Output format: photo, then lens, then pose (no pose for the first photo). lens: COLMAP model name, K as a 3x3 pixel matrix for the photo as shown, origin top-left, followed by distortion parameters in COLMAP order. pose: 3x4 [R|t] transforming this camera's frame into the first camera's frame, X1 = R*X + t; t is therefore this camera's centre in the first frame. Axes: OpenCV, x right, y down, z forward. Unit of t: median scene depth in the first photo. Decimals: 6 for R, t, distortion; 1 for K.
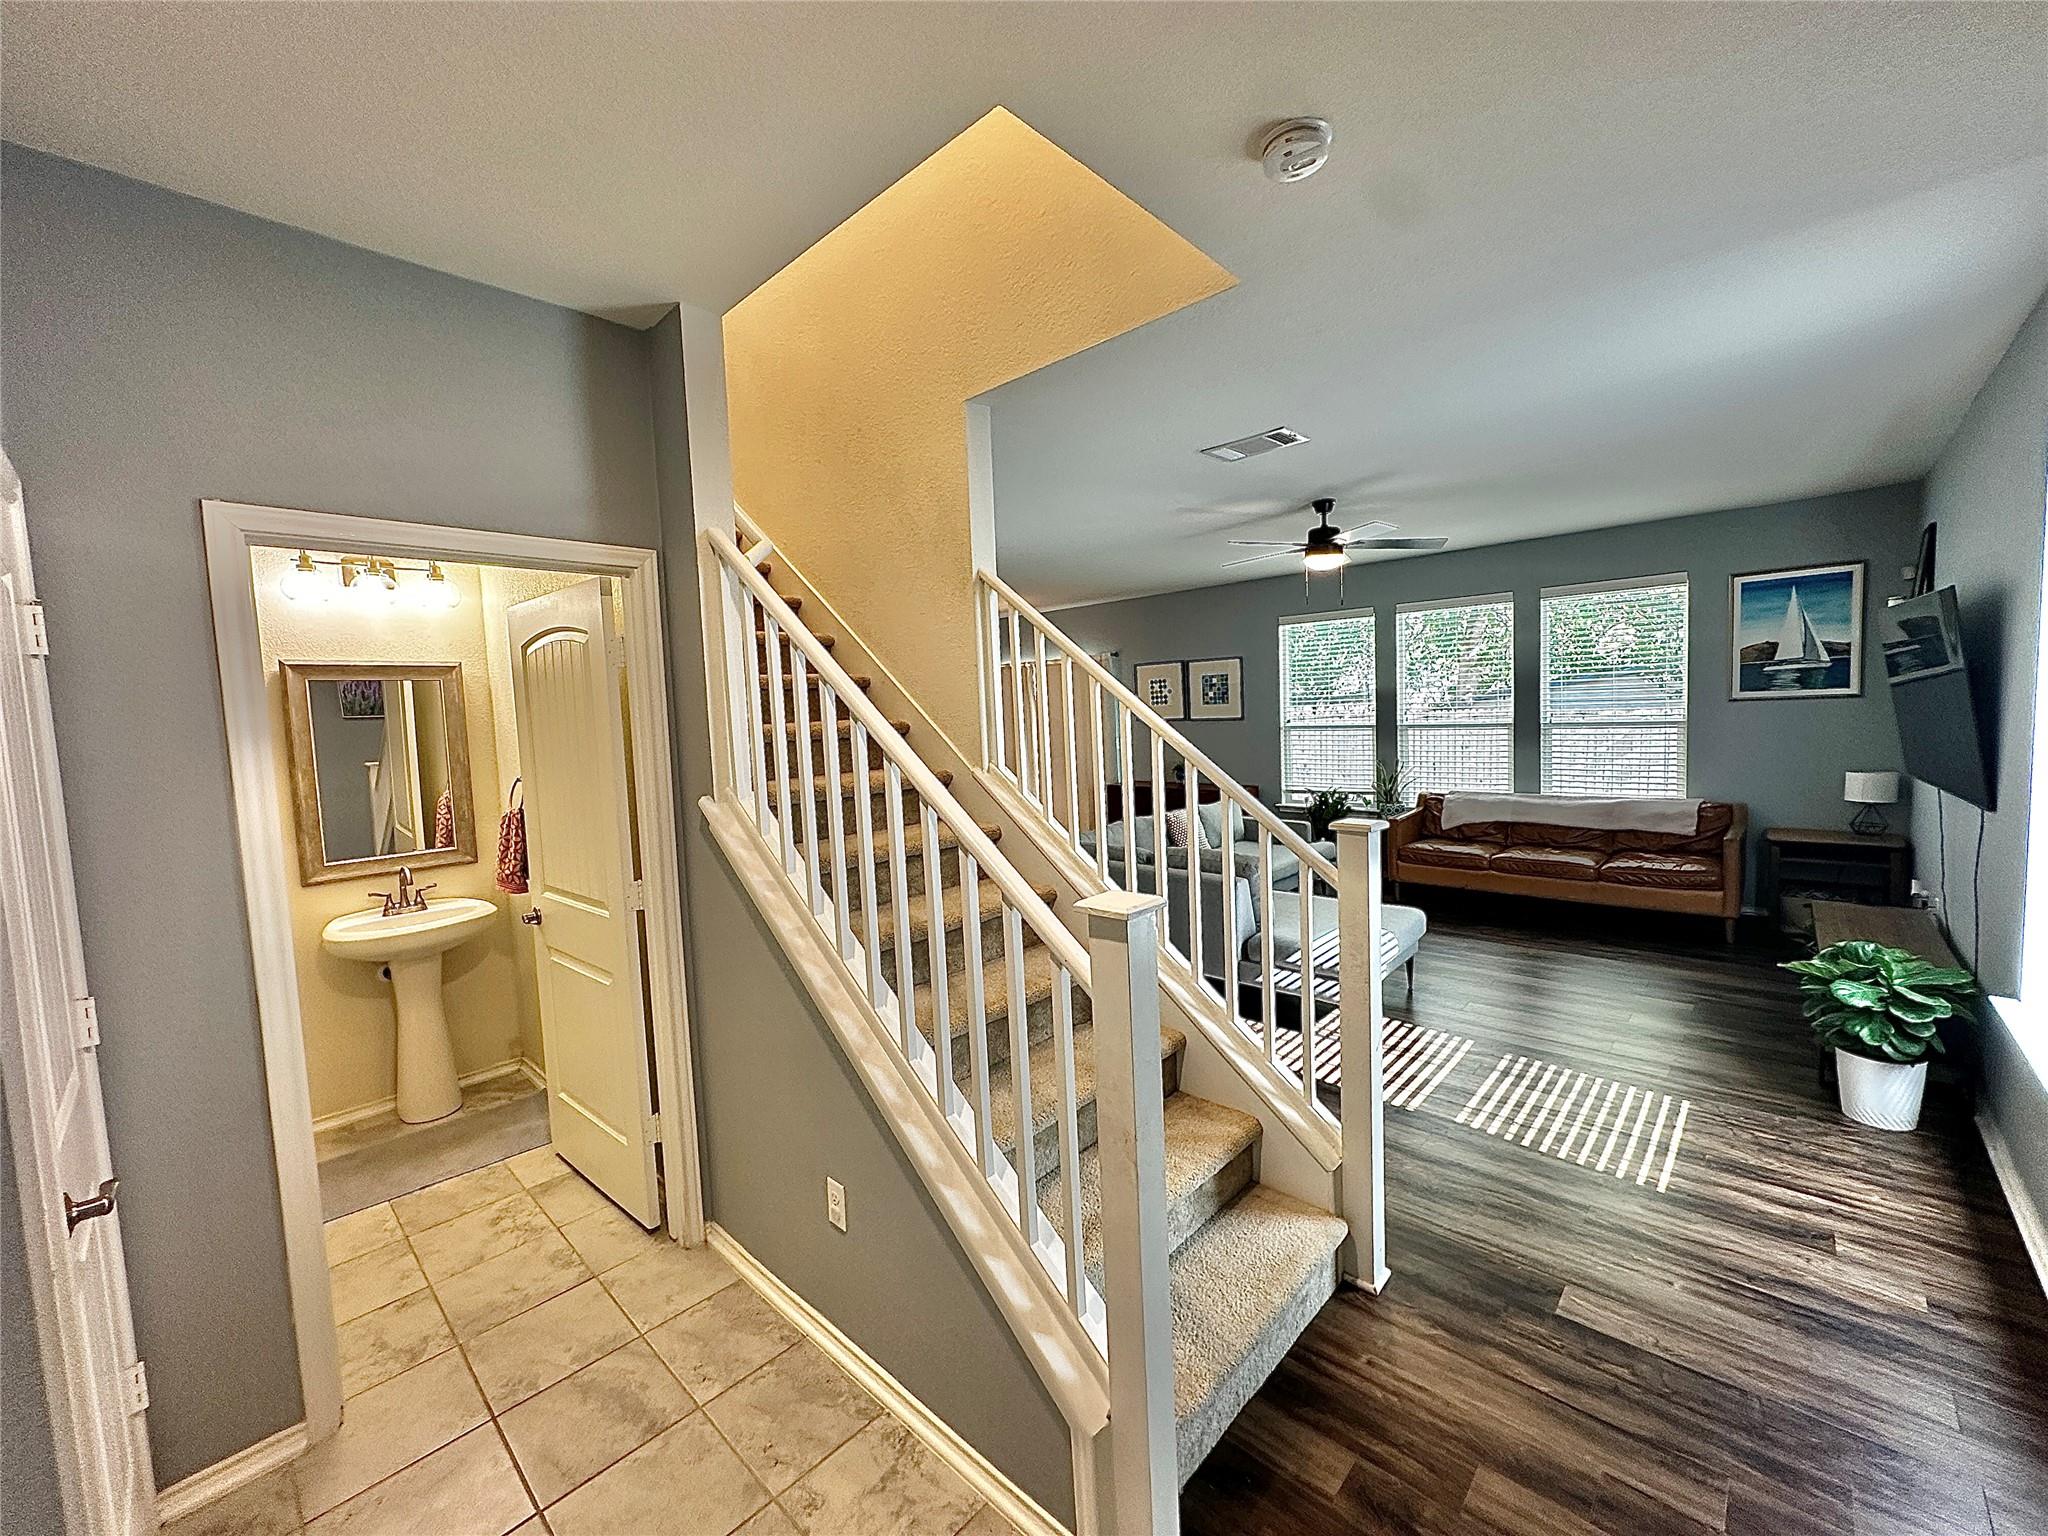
lens RADIAL K [[817.4, 0, 1025.9], [0, 817.4, 769.1], [0, 0, 1]] dist [0.000281, 0.000389]
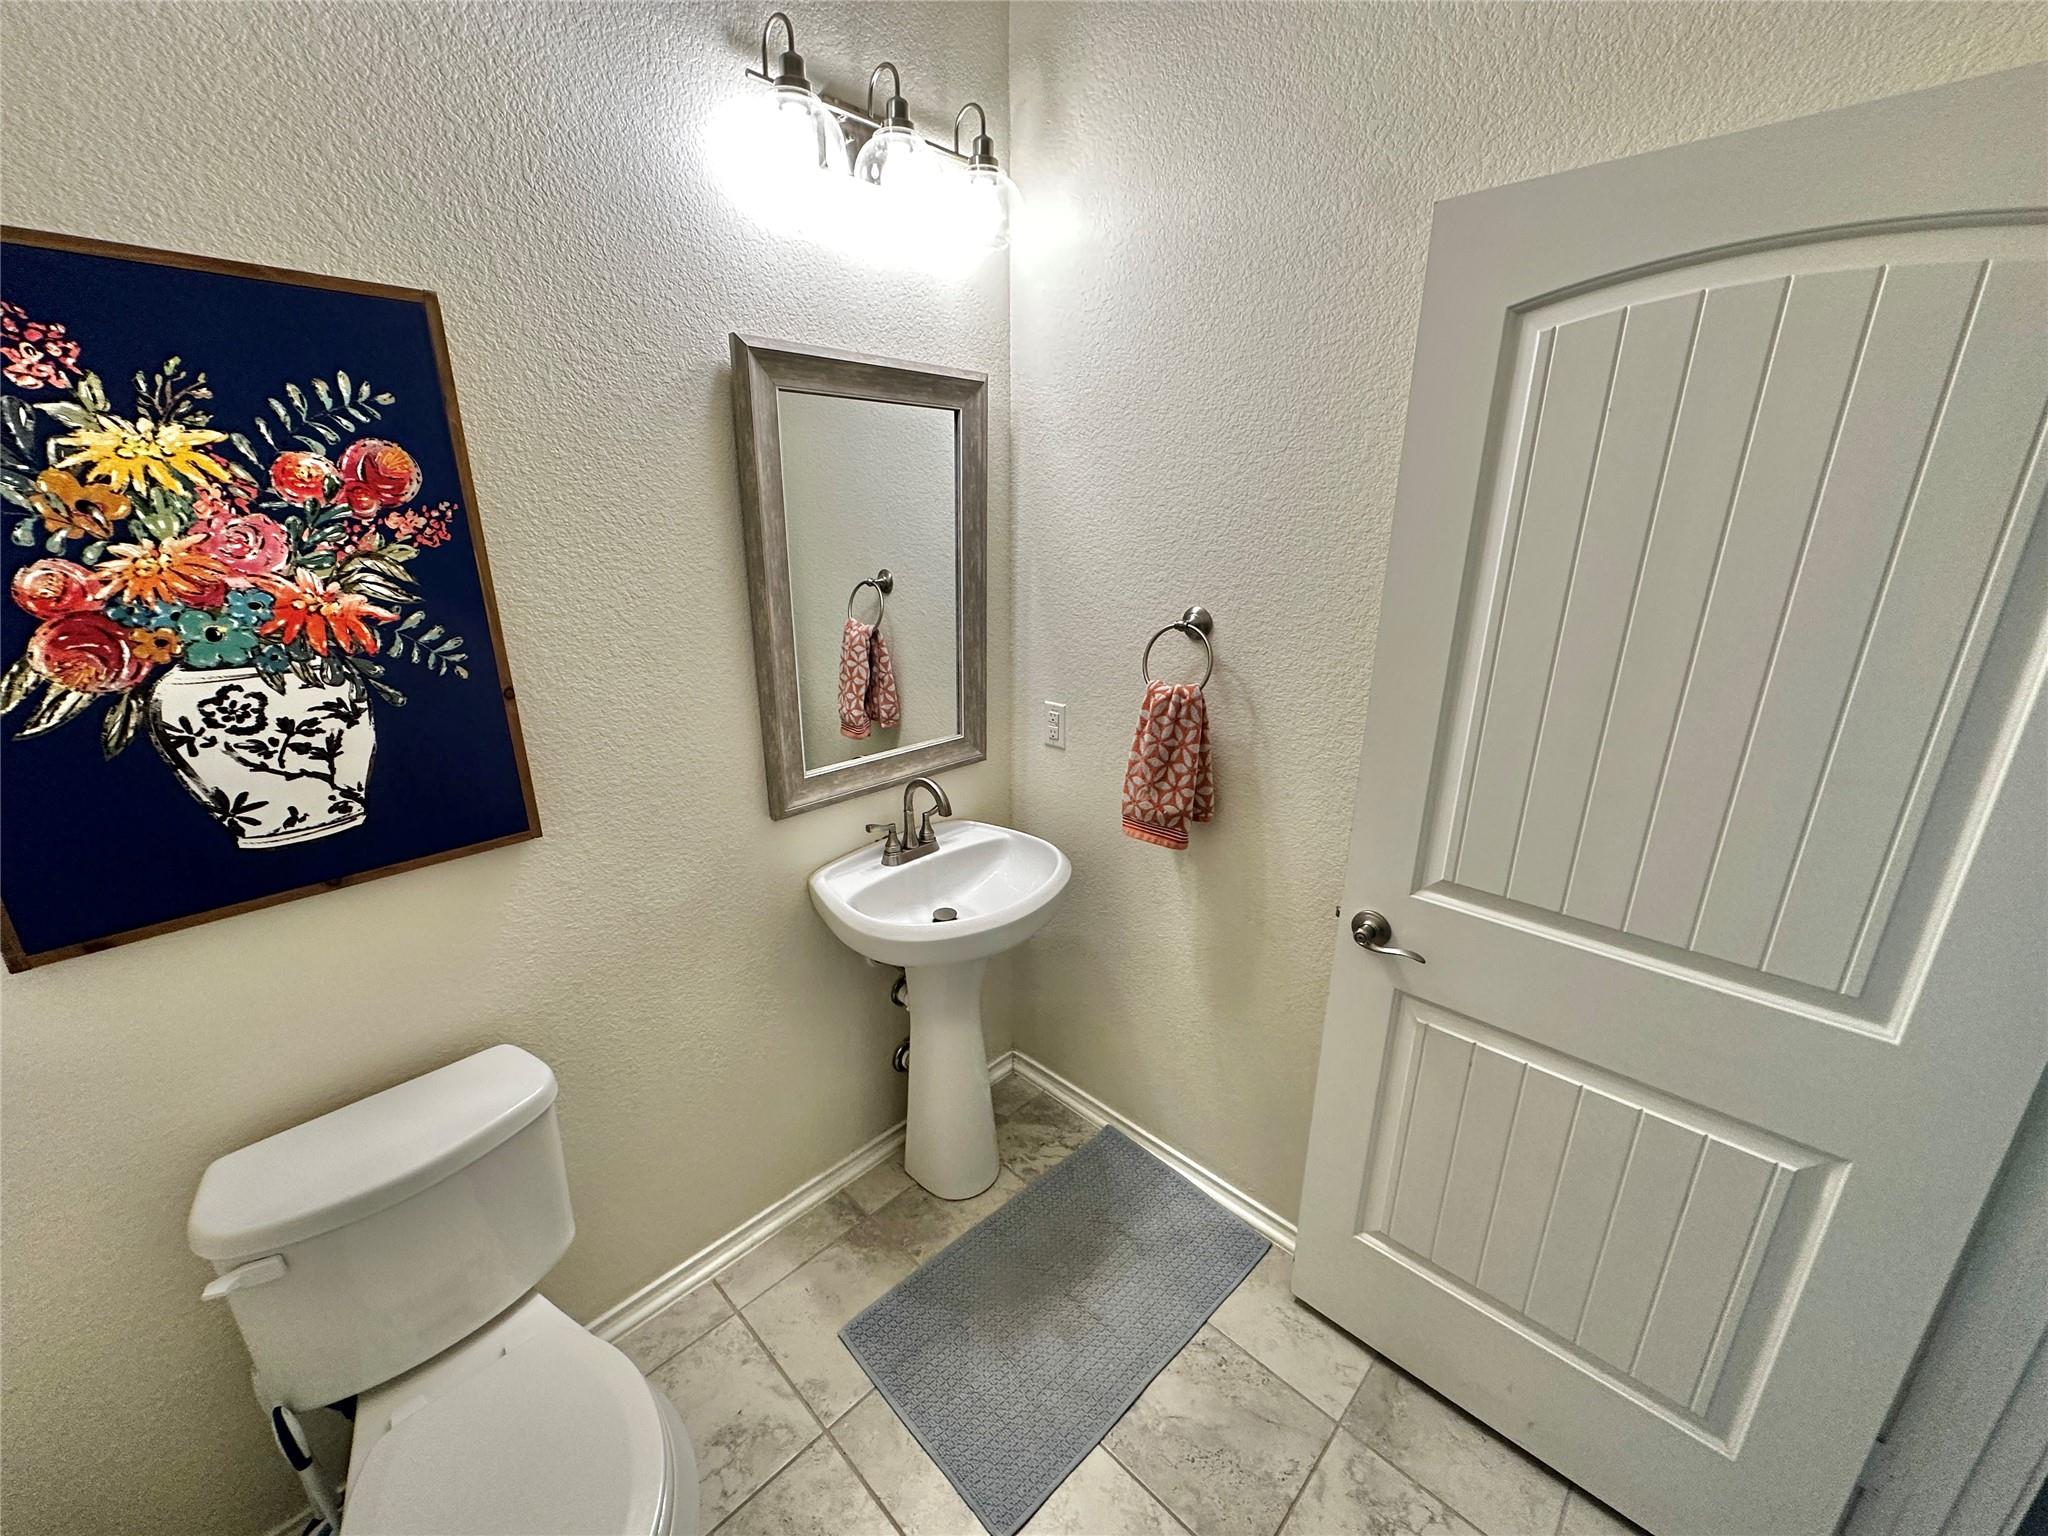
lens RADIAL K [[817.4, 0, 1025.9], [0, 817.4, 769.1], [0, 0, 1]] dist [0.000281, 0.000389]
pose [[0.998860, 0.046167, 0.012115, -0.712303], [-0.047720, 0.971057, 0.234033, -0.015712], [-0.000960, -0.234345, 0.972153, 0.486687]]
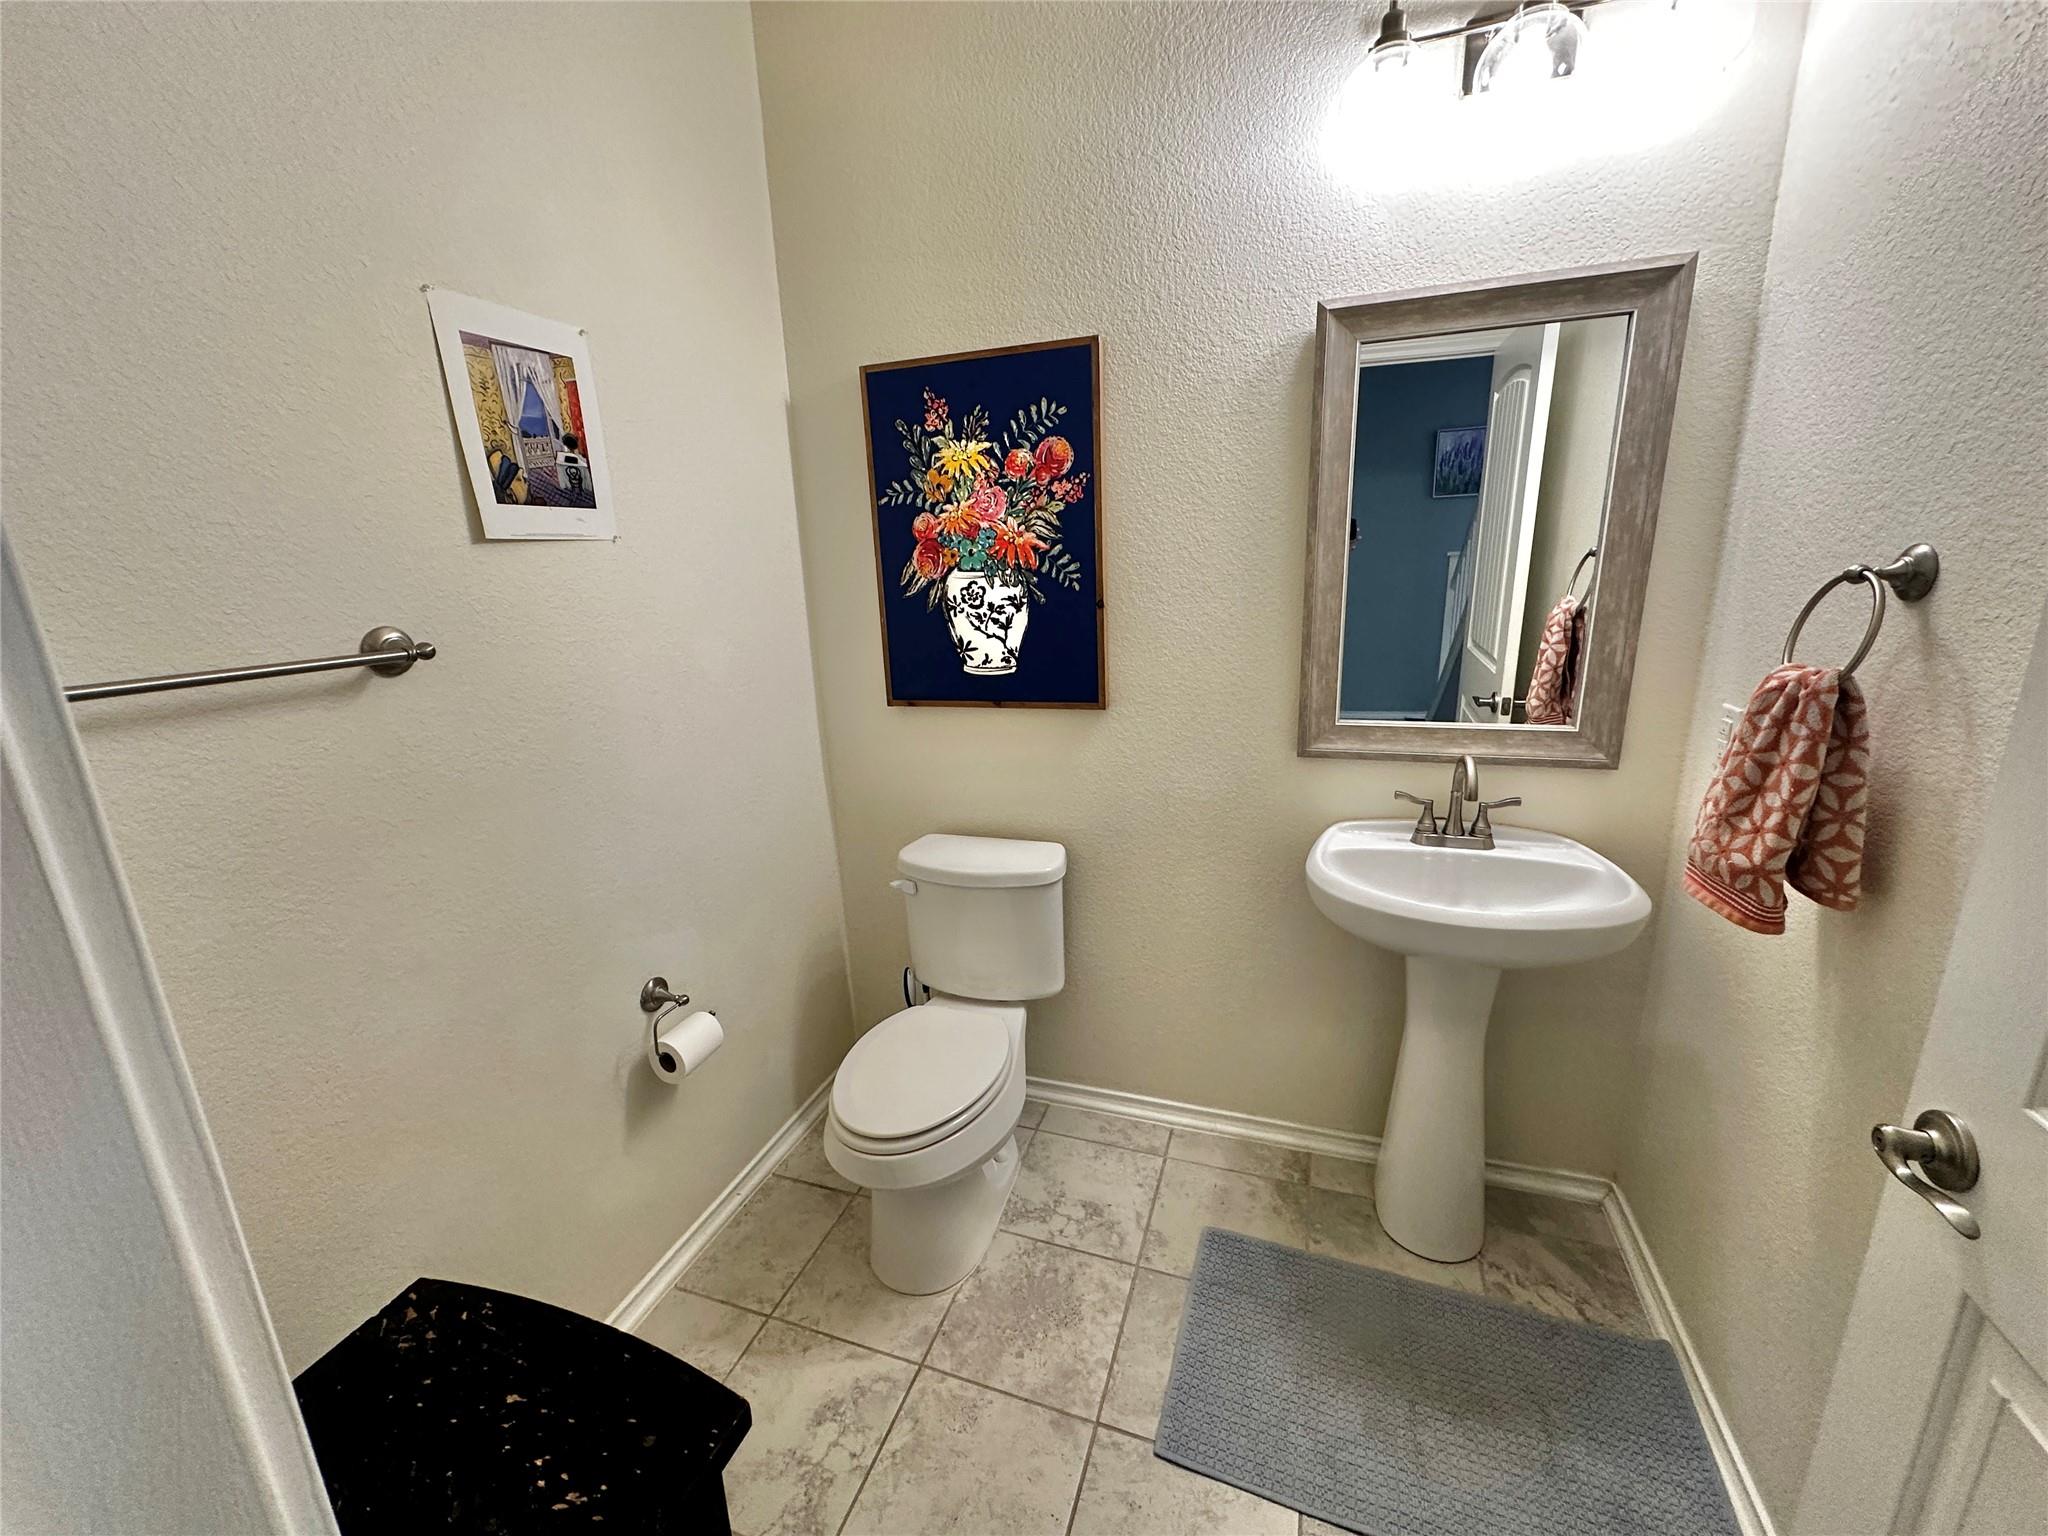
lens RADIAL K [[817.4, 0, 1025.9], [0, 817.4, 769.1], [0, 0, 1]] dist [0.000281, 0.000389]
pose [[0.413316, 0.255429, -0.874028, -0.459407], [-0.047453, 0.964589, 0.259455, 0.017126], [0.909350, -0.065762, 0.410801, 0.584389]]
